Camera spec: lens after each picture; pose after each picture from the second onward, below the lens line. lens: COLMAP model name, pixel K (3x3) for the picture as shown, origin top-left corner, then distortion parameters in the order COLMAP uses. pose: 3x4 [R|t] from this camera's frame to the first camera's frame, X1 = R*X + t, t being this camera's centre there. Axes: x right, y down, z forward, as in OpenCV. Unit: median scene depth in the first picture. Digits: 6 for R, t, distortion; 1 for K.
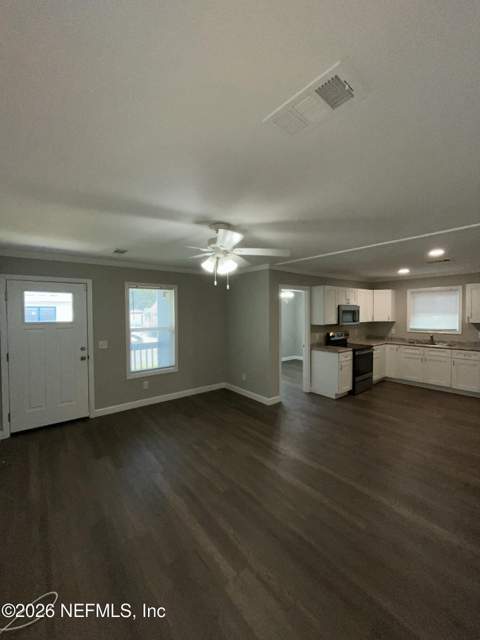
lens RADIAL K [[257.2, 0, 241.2], [0, 257.2, 318.3], [0, 0, 1]] dist [-0.003033, -0.000690]
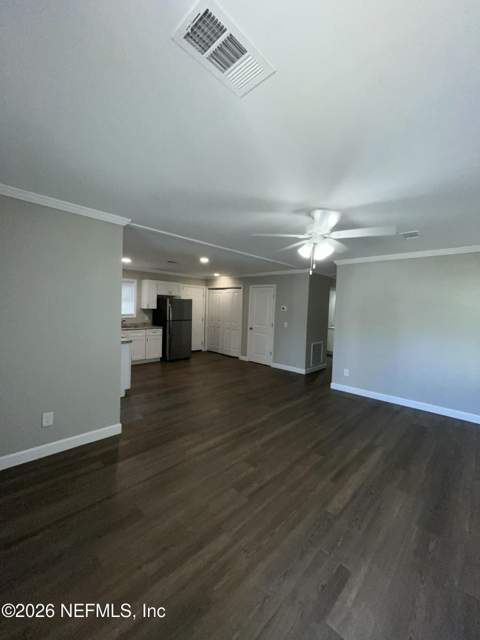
lens RADIAL K [[257.2, 0, 240.7], [0, 257.2, 318.7], [0, 0, 1]] dist [-0.003033, -0.000690]
pose [[-0.124163, -0.042016, 0.991372, -0.686969], [-0.007709, 0.999114, 0.041379, 0.014853], [-0.992232, -0.002505, -0.124377, 0.917048]]
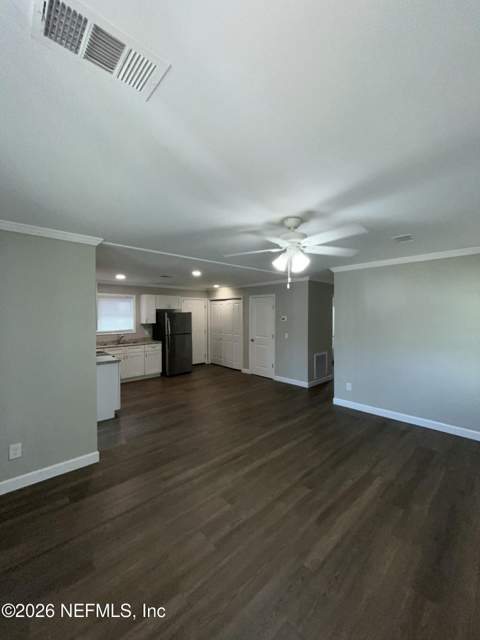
lens RADIAL K [[257.2, 0, 241.0], [0, 257.2, 317.6], [0, 0, 1]] dist [-0.003033, -0.000690]
pose [[-0.070487, -0.004512, 0.997502, -0.646254], [0.029076, 0.999556, 0.006576, -0.010528], [-0.997089, 0.029467, -0.070325, 0.809033]]
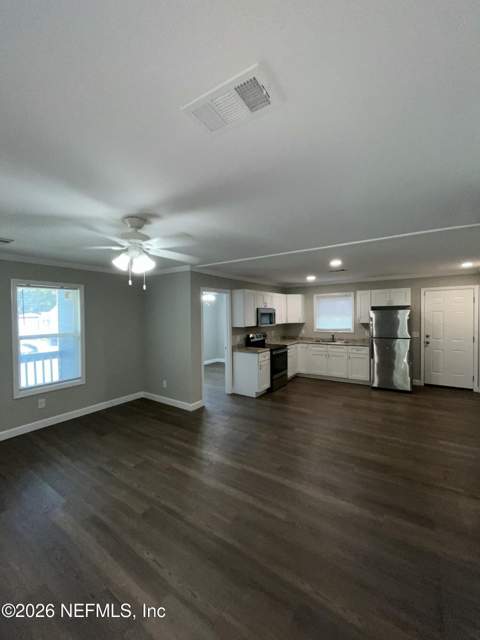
lens RADIAL K [[257.2, 0, 240.5], [0, 257.2, 319.5], [0, 0, 1]] dist [-0.003033, -0.000690]
pose [[0.955589, -0.010215, 0.294526, 0.002924], [0.013105, 0.999883, -0.007838, 0.004046], [-0.294411, 0.011349, 0.955611, 0.017215]]
